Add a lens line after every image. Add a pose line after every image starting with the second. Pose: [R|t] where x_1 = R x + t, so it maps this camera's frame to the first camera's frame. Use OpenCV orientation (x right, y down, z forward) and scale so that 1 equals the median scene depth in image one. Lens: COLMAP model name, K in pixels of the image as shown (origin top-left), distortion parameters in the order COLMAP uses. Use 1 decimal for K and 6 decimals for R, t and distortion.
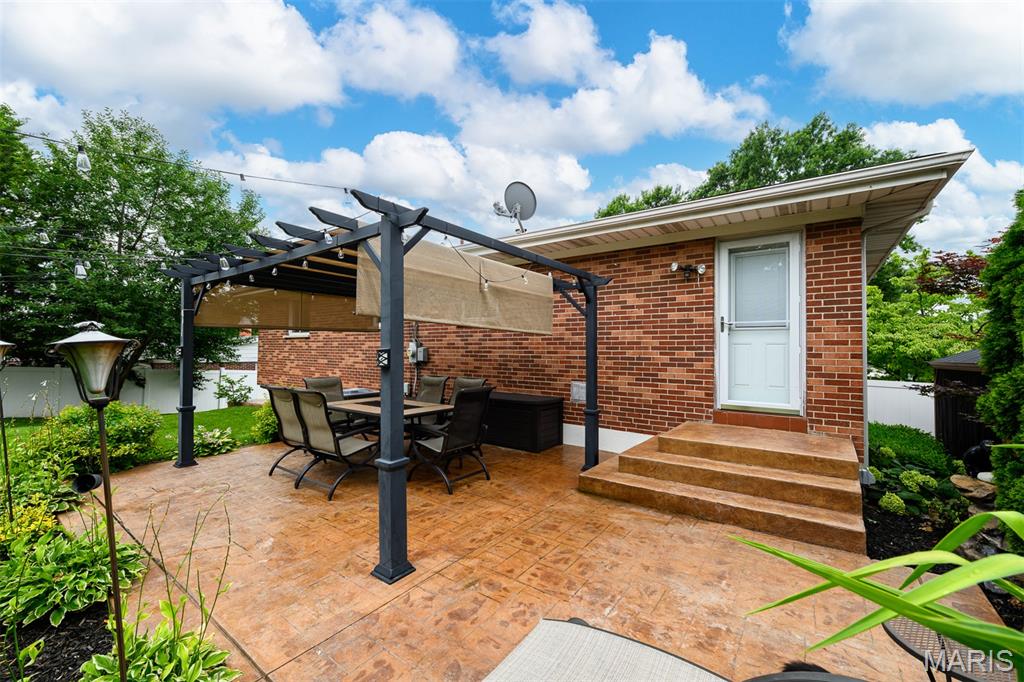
lens RADIAL K [[408.5, 0, 510.7], [0, 408.5, 340.8], [0, 0, 1]] dist [0.000432, 0.000039]
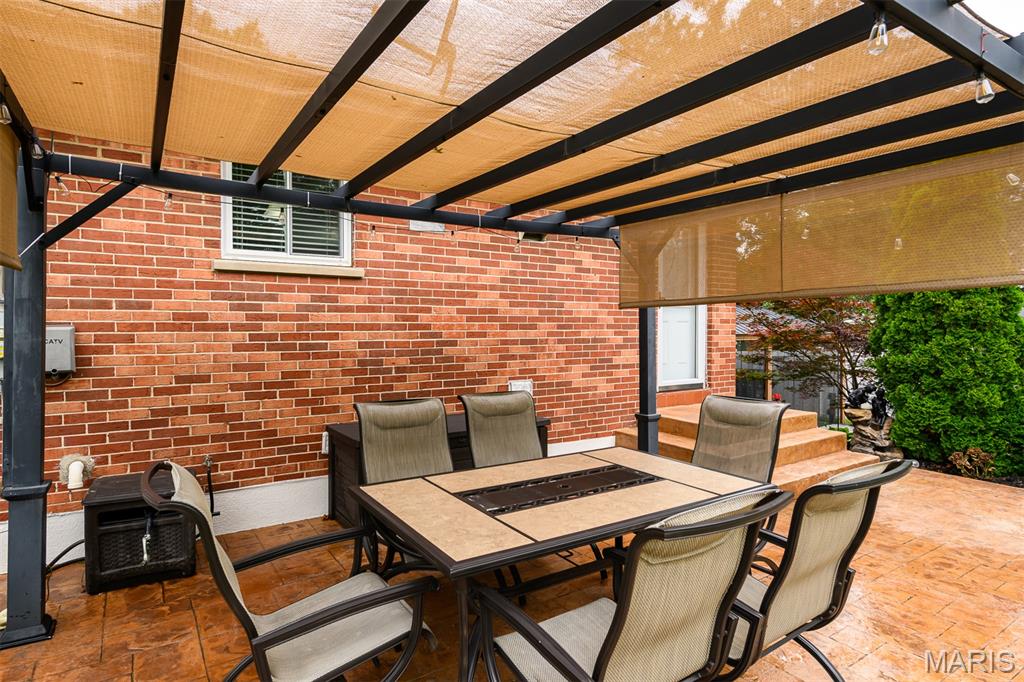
lens RADIAL K [[567.8, 0, 515.5], [0, 567.8, 337.2], [0, 0, 1]] dist [0.001866, 0.000144]
pose [[0.343781, -0.028179, 0.938627, -0.792318], [-0.021033, 0.999068, 0.037697, 0.001472], [-0.938814, -0.032702, 0.342868, 0.854307]]
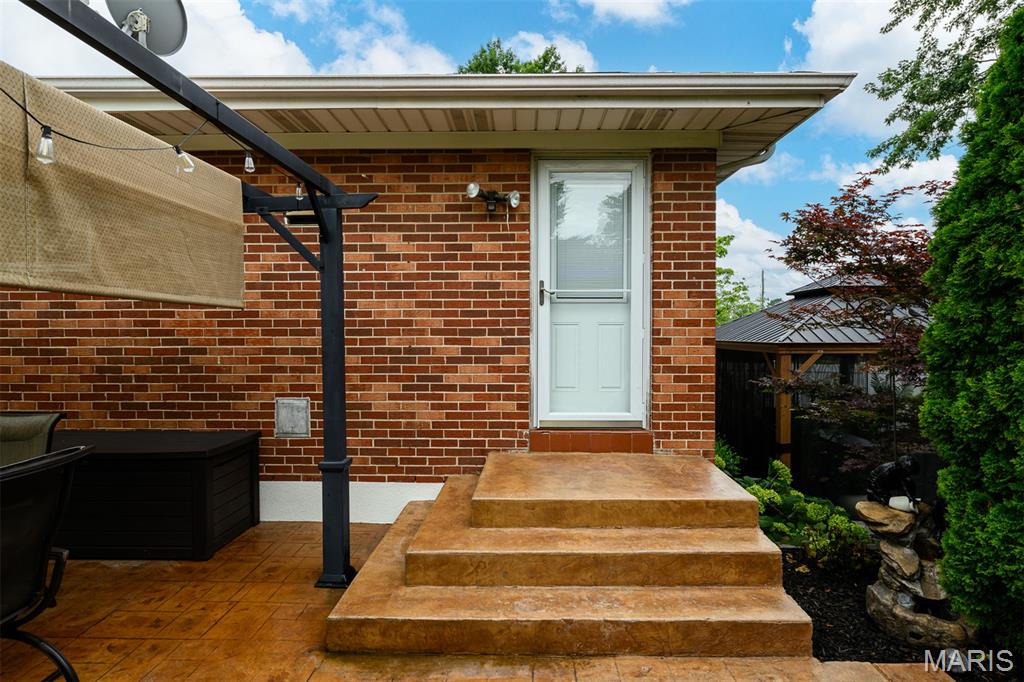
lens RADIAL K [[567.8, 0, 514.6], [0, 567.8, 338.4], [0, 0, 1]] dist [0.001866, 0.000144]
pose [[0.819686, -0.022602, 0.572367, -0.013544], [-0.004740, 0.998919, 0.046235, -0.010708], [-0.572793, -0.040611, 0.818693, 0.308392]]
